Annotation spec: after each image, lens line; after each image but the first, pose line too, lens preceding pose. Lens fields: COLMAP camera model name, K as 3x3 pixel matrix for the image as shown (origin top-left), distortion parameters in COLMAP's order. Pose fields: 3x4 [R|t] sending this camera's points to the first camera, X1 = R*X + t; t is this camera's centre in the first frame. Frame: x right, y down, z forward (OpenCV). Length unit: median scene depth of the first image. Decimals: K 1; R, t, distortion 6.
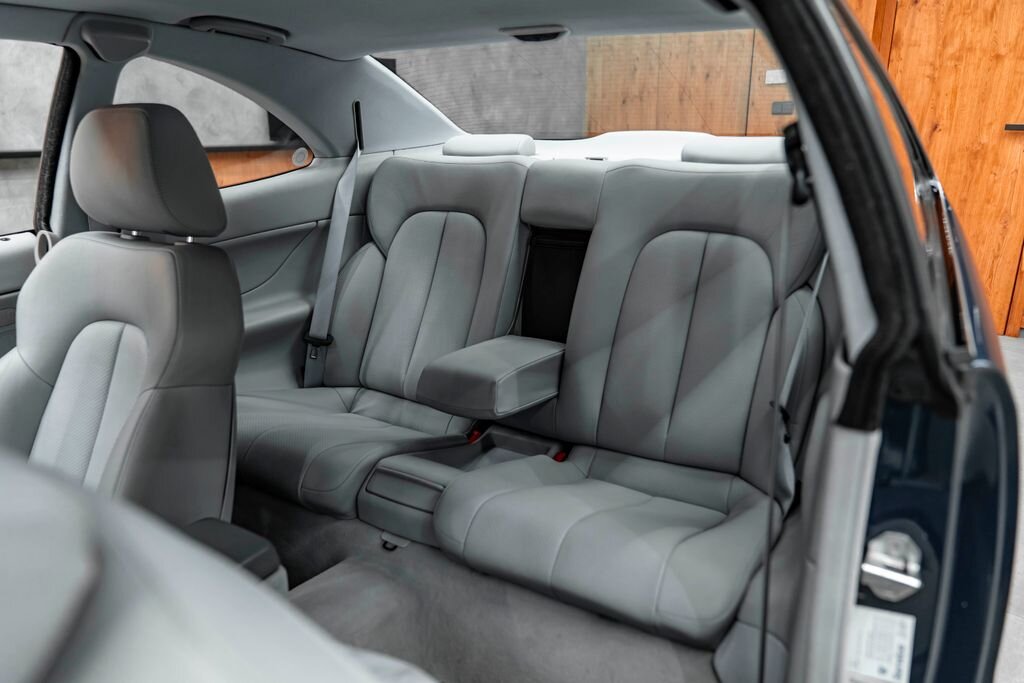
lens RADIAL K [[699.3, 0, 501.1], [0, 699.3, 345.2], [0, 0, 1]] dist [-0.022252, 0.009741]
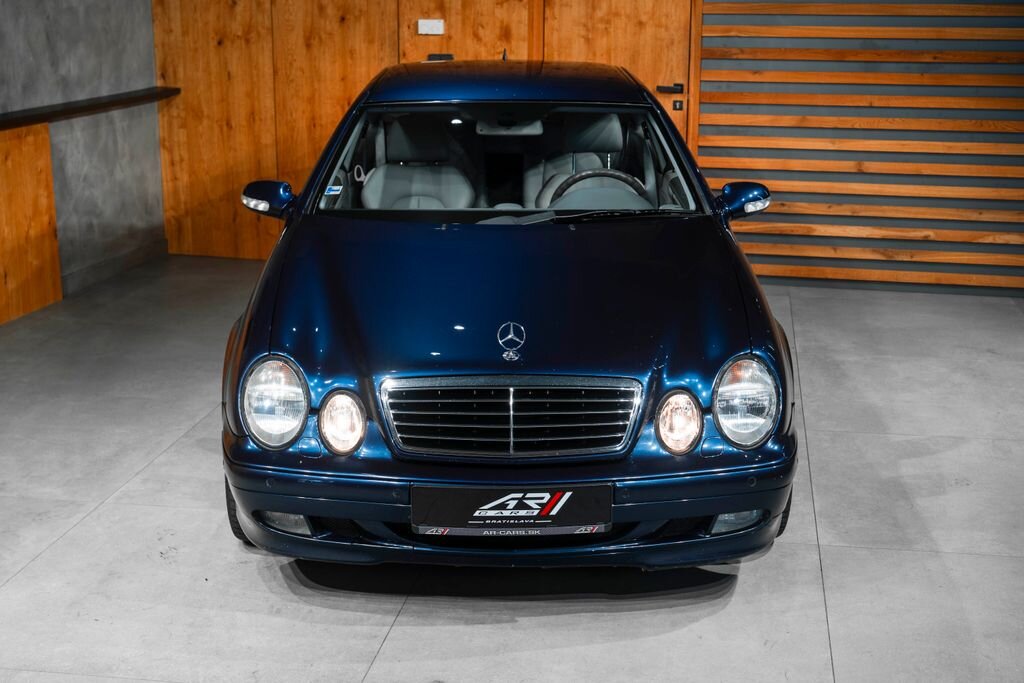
lens RADIAL K [[1564.0, 0, 509.4], [0, 1564.0, 361.2], [0, 0, 1]] dist [0.015839, 0.169176]
pose [[0.801050, -0.142748, 0.581327, -1.745186], [0.167239, 0.985848, 0.011630, 0.066143], [-0.574761, 0.087904, 0.813587, -1.519641]]
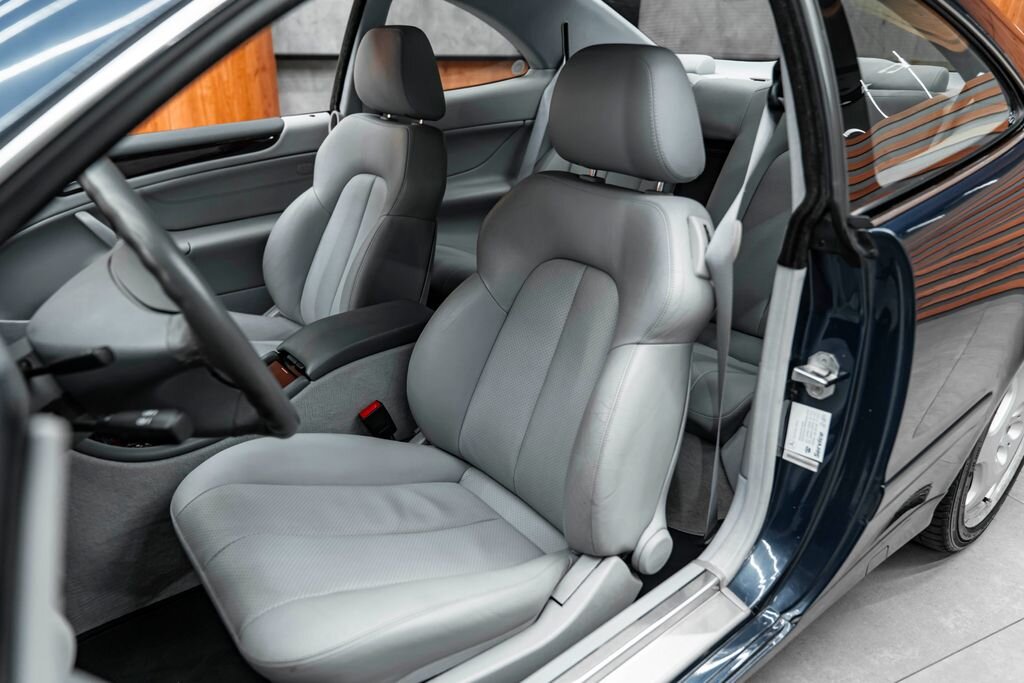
lens RADIAL K [[699.3, 0, 501.1], [0, 699.3, 345.2], [0, 0, 1]] dist [-0.022252, 0.009741]
pose [[0.936190, 0.161875, -0.312000, 0.157019], [-0.126355, 0.983295, 0.131020, 0.062127], [0.327997, -0.083237, 0.941005, -0.235648]]
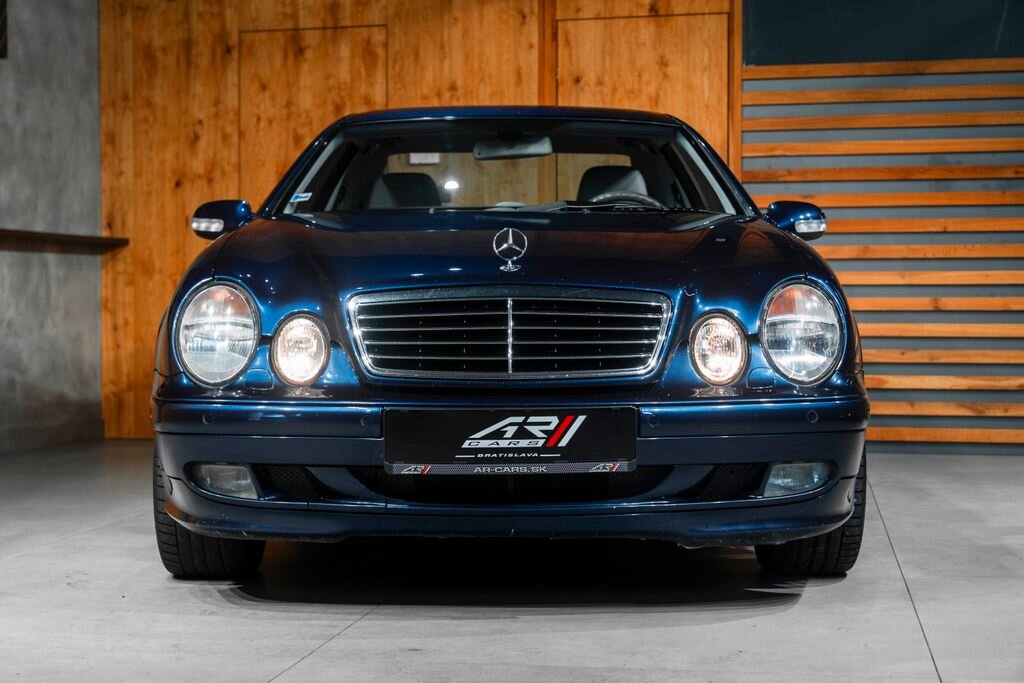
lens RADIAL K [[1872.4, 0, 510.9], [0, 1872.4, 358.3], [0, 0, 1]] dist [0.036197, -0.015647]
pose [[0.805603, -0.000032, 0.592455, -1.728149], [0.167486, 0.959221, -0.227691, 0.720400], [-0.568288, 0.282656, 0.772757, -1.342884]]
